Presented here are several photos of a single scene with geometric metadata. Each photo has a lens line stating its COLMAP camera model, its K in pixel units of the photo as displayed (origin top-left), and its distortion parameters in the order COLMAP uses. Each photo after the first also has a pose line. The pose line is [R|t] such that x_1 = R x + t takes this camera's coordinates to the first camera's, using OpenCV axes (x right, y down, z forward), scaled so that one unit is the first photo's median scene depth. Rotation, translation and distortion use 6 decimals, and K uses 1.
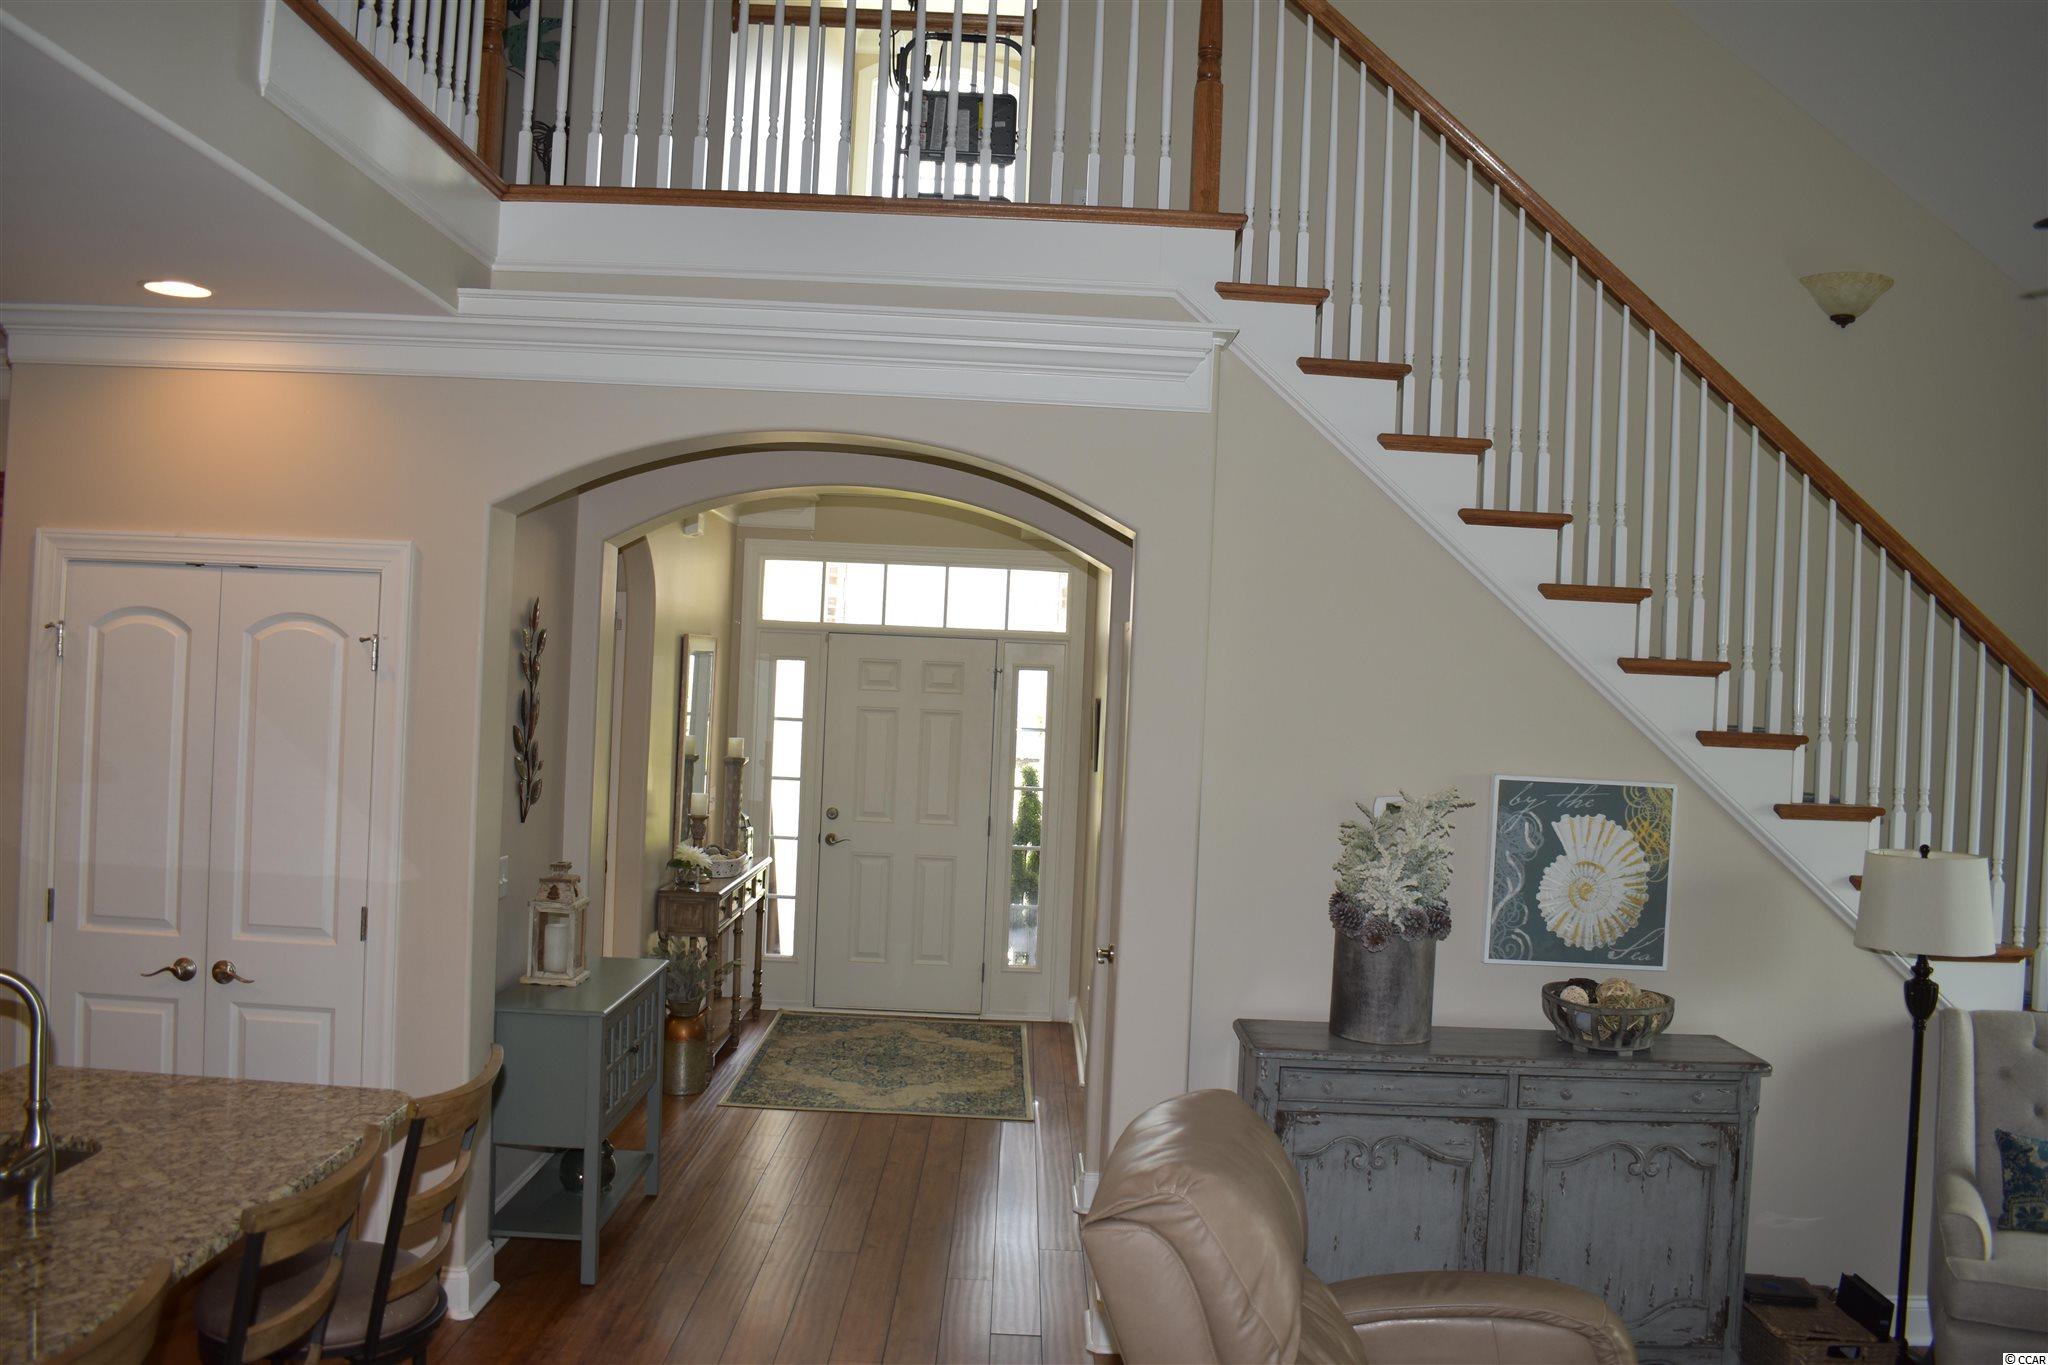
lens RADIAL K [[1628.2, 0, 1022.7], [0, 1628.2, 678.1], [0, 0, 1]] dist [-0.088065, 0.011088]
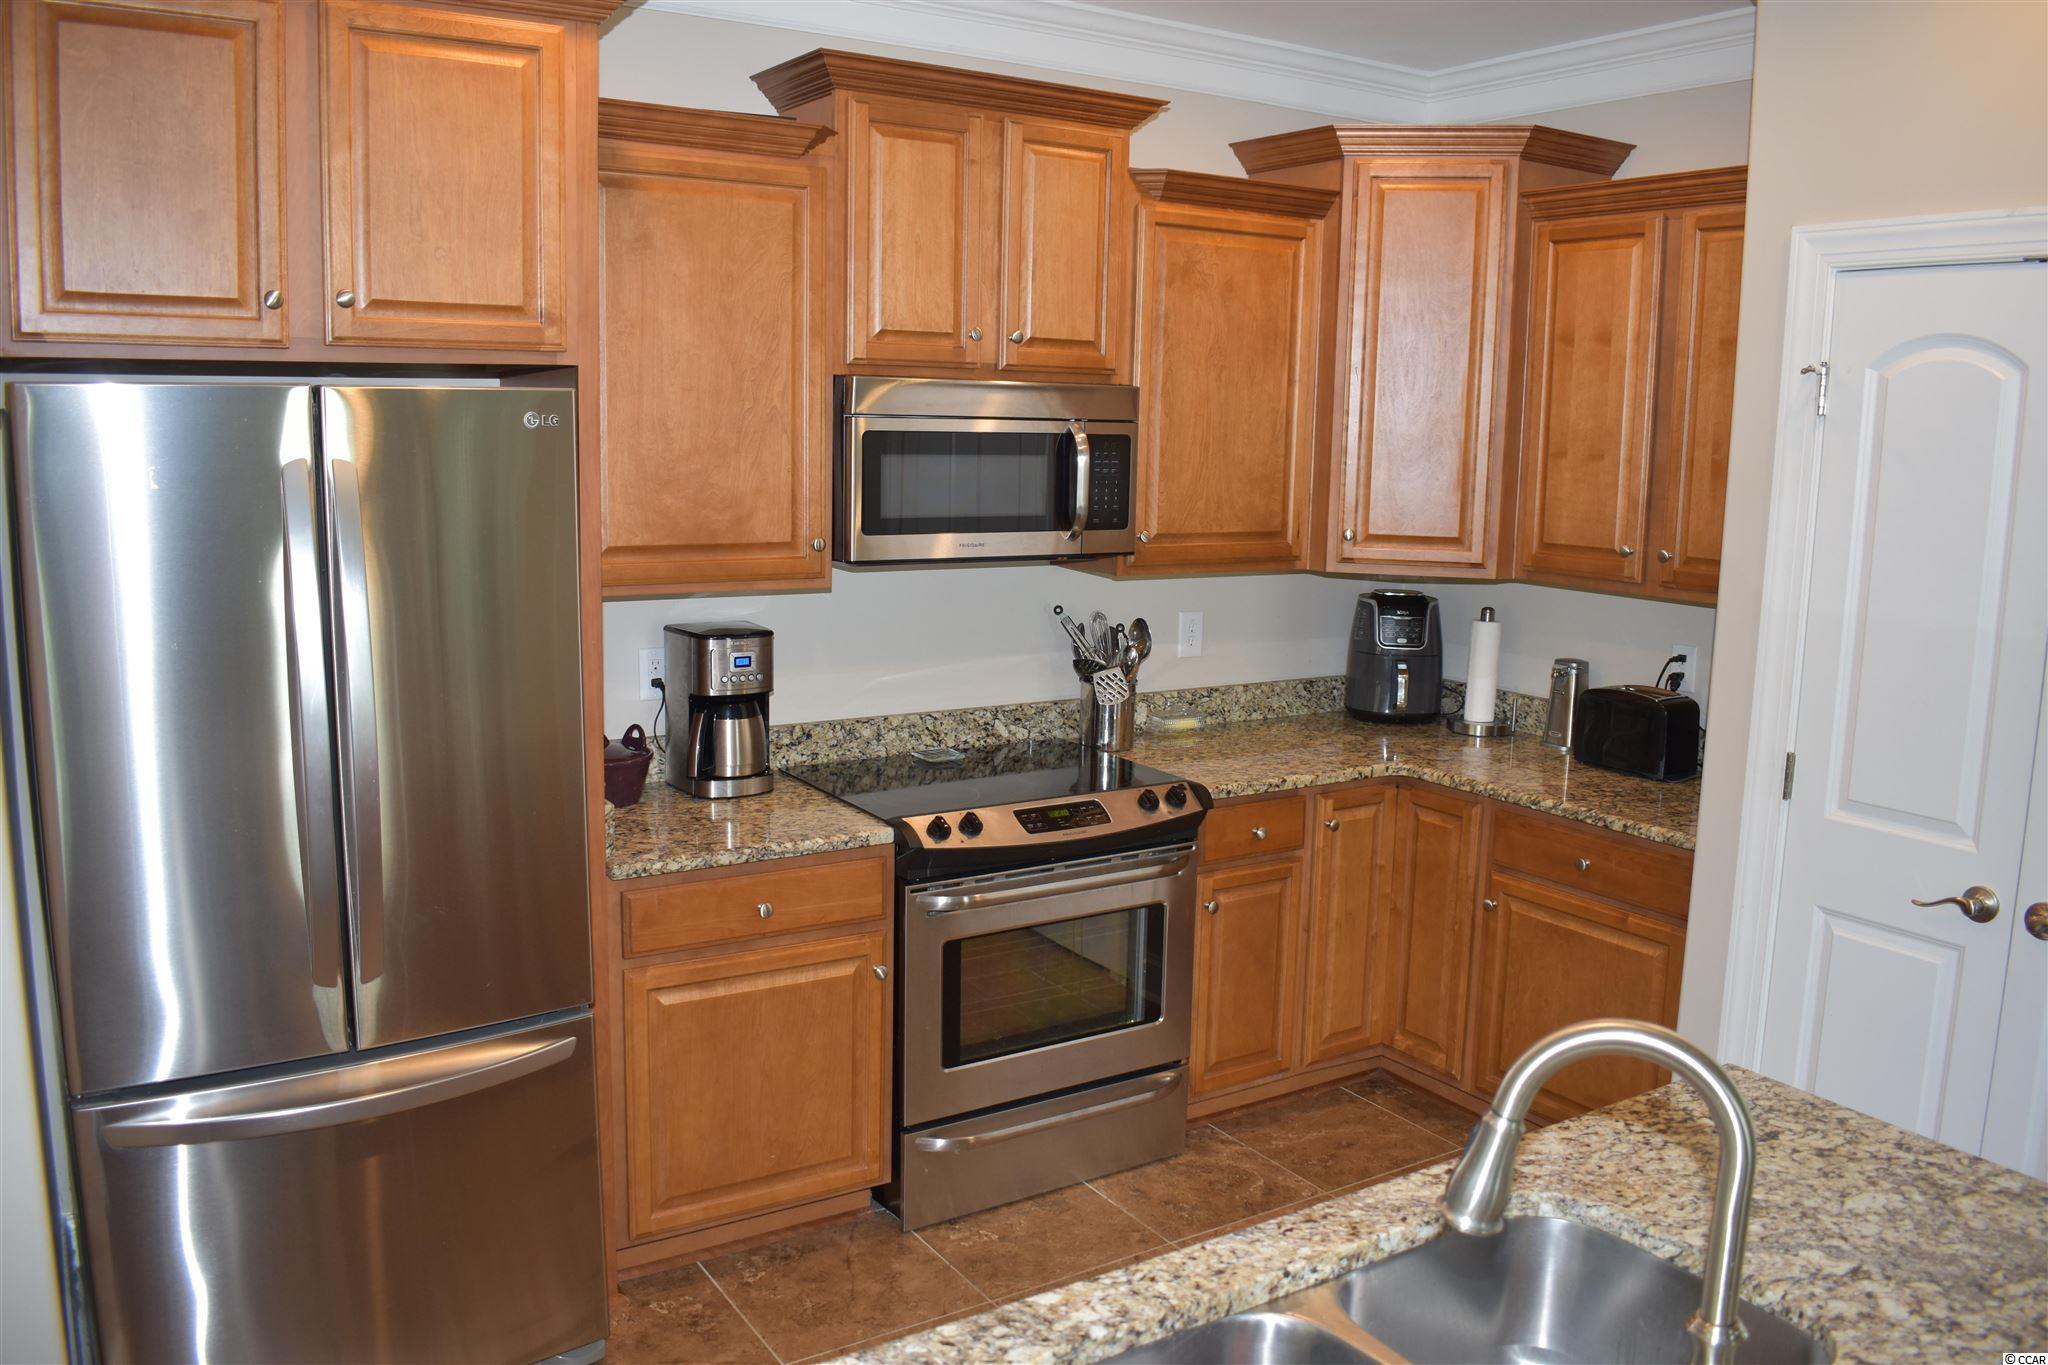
lens RADIAL K [[1628.2, 0, 1022.9], [0, 1628.2, 681.2], [0, 0, 1]] dist [-0.088065, 0.011088]
pose [[0.535719, 0.098540, -0.838627, -0.211609], [0.006236, 0.992679, 0.120625, 0.014701], [0.844373, -0.069851, 0.531182, 0.342152]]
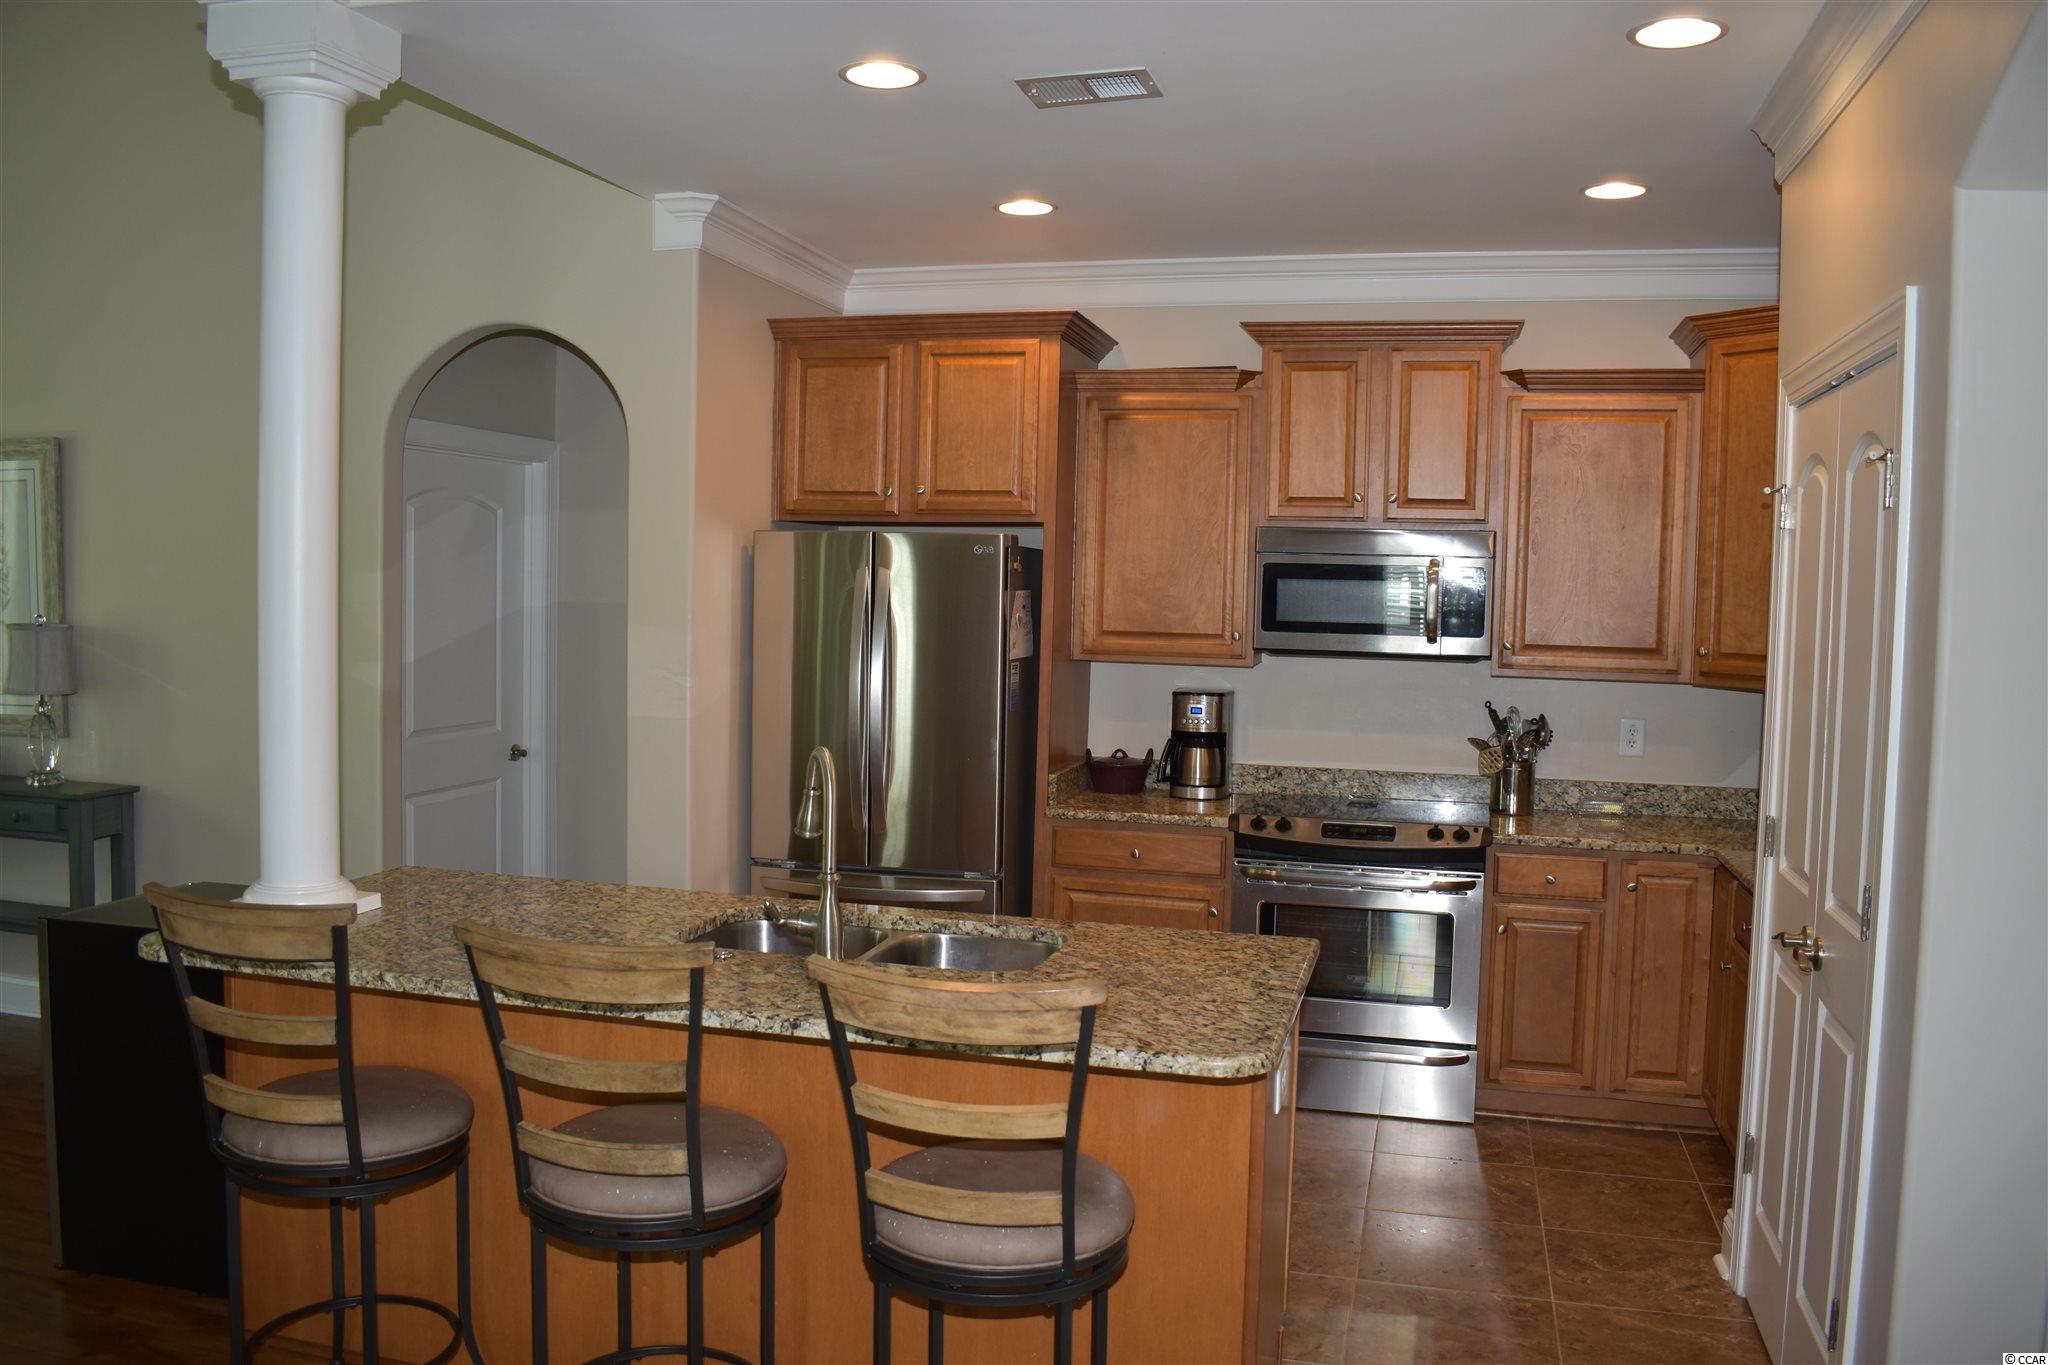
lens RADIAL K [[1628.2, 0, 1023.8], [0, 1628.2, 682.9], [0, 0, 1]] dist [-0.088065, 0.011088]
pose [[-0.256678, 0.003183, -0.966492, 0.280884], [-0.034050, 0.999344, 0.012334, 0.068423], [0.965897, 0.036075, -0.256401, 0.840174]]
